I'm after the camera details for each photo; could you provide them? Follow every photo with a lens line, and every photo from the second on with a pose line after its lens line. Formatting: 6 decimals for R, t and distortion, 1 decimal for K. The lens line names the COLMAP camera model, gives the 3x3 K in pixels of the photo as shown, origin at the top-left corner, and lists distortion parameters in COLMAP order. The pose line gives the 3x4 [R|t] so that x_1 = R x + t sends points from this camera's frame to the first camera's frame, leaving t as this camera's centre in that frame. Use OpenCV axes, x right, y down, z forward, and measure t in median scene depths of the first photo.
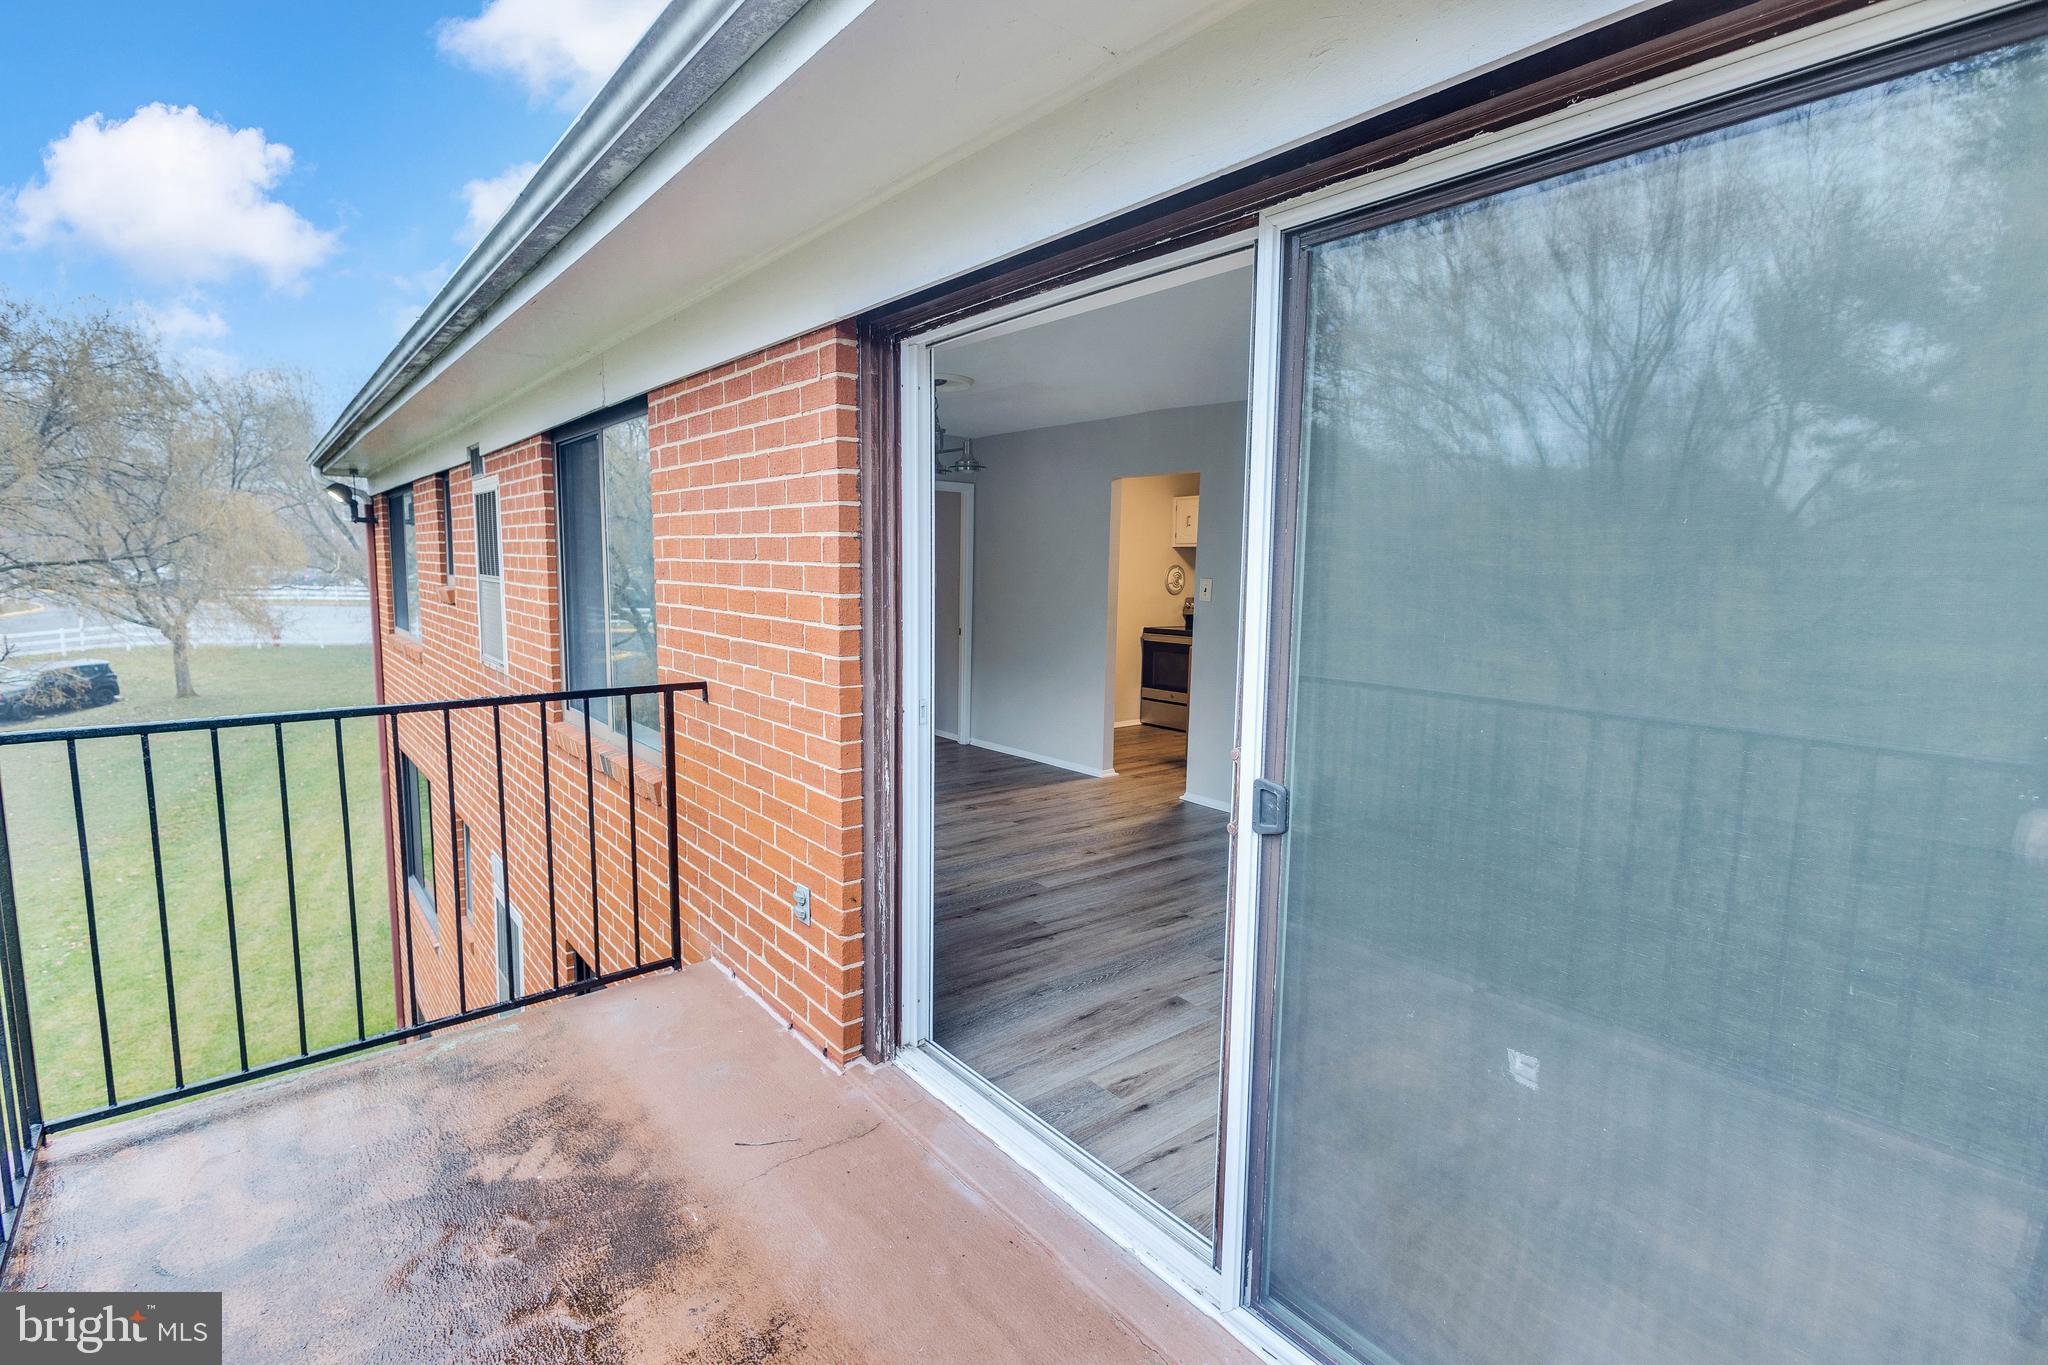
lens RADIAL K [[998.1, 0, 1024.0], [0, 998.1, 682.5], [0, 0, 1]] dist [0.001597, 0.000175]
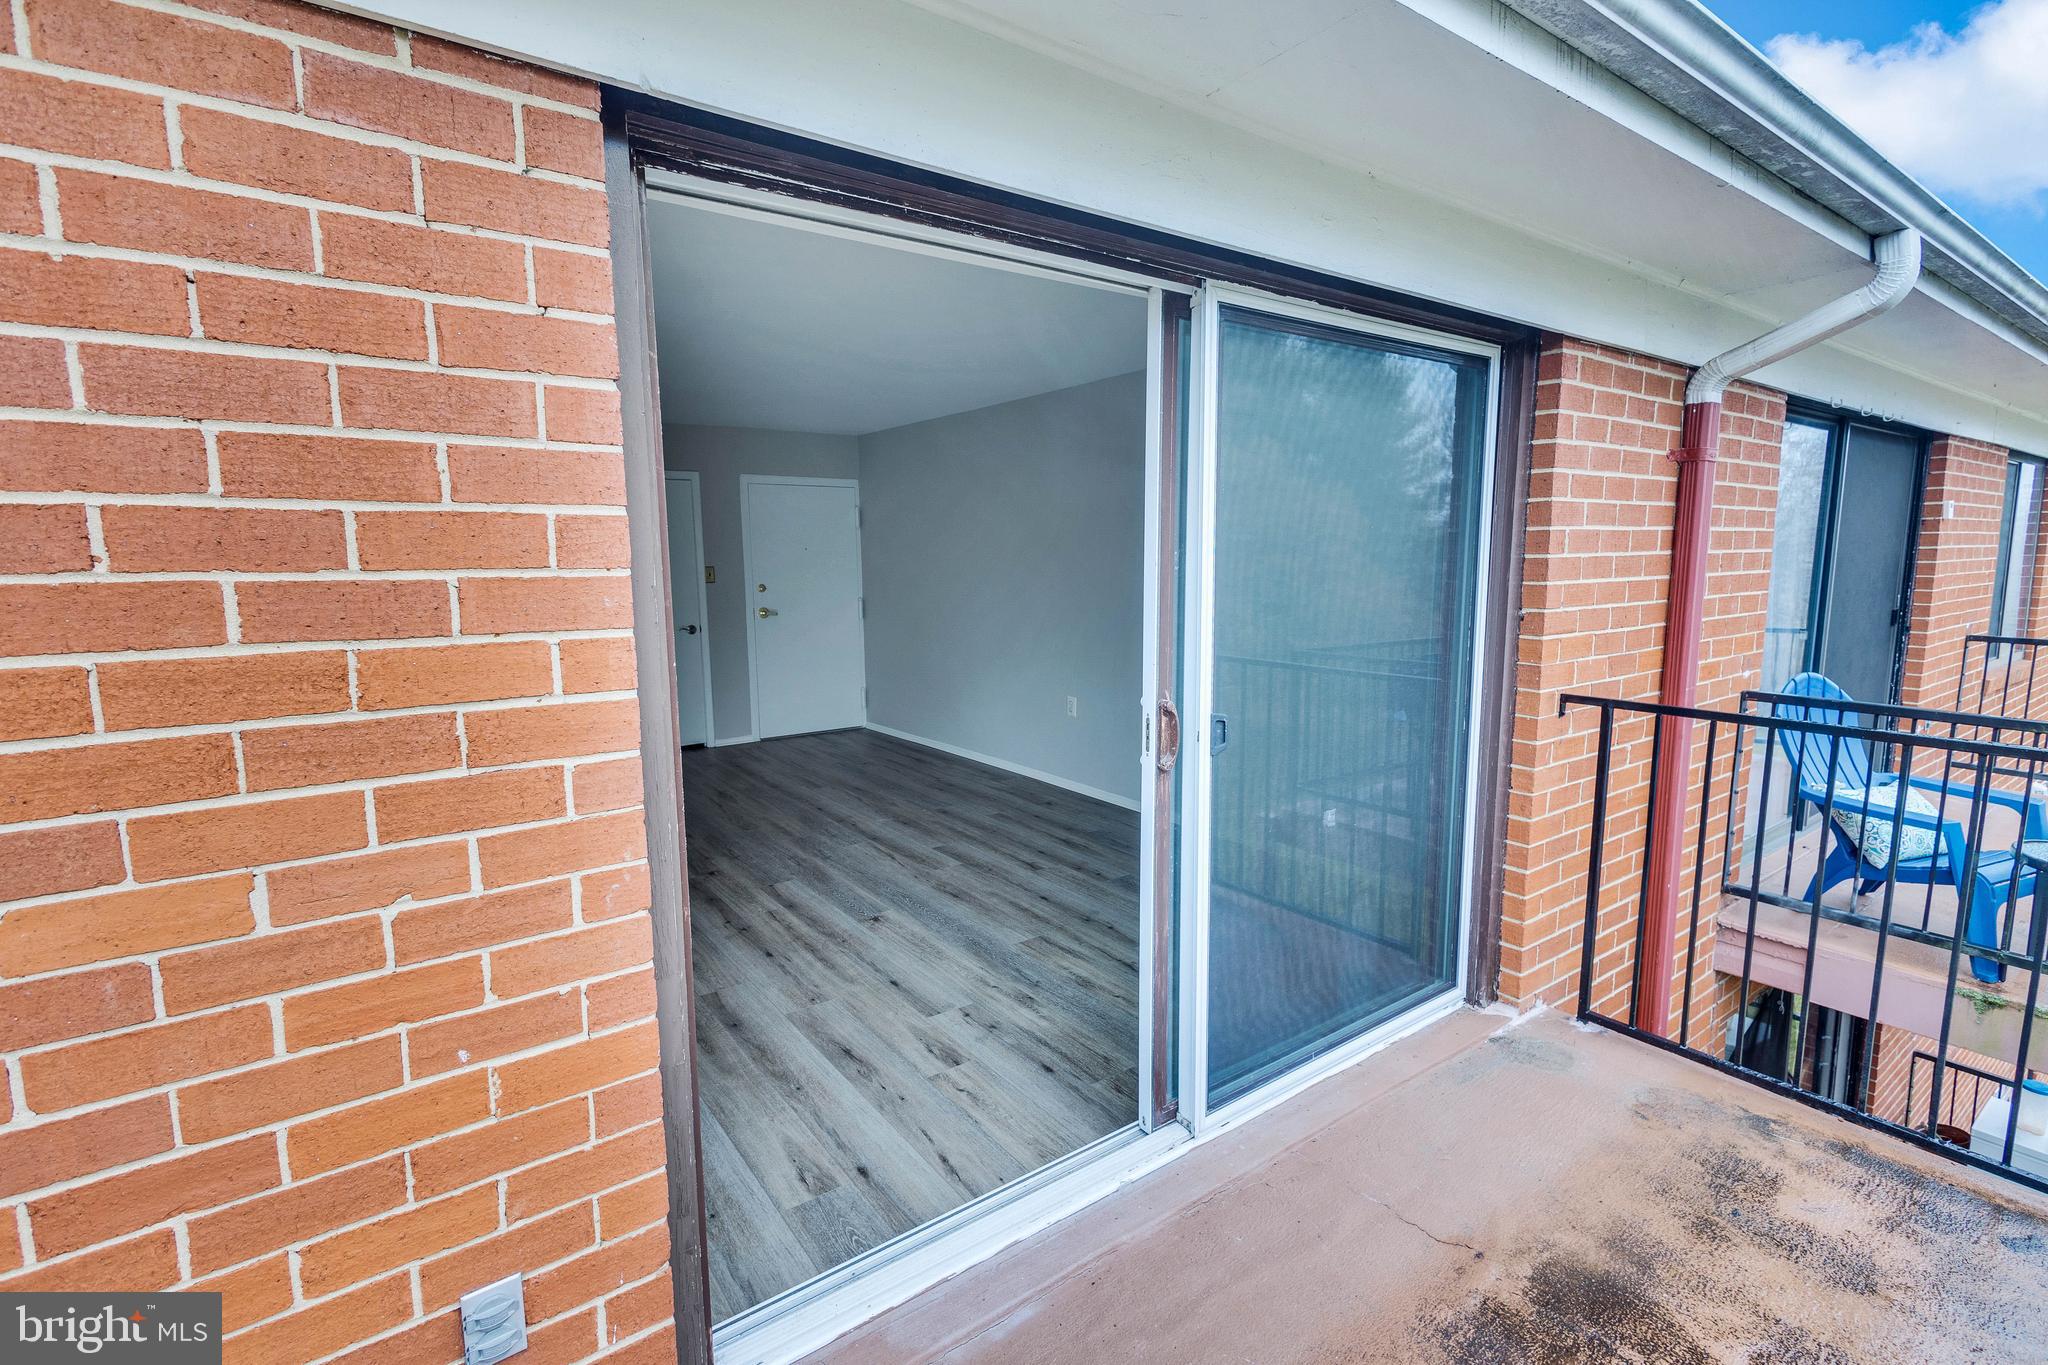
lens RADIAL K [[950.2, 0, 1024.0], [0, 950.2, 682.5], [0, 0, 1]] dist [0.001001, 0.000180]
pose [[0.024847, -0.144123, 0.989248, -0.740485], [0.136991, 0.980709, 0.139438, -0.112447], [-0.990261, 0.132053, 0.044111, 0.867691]]
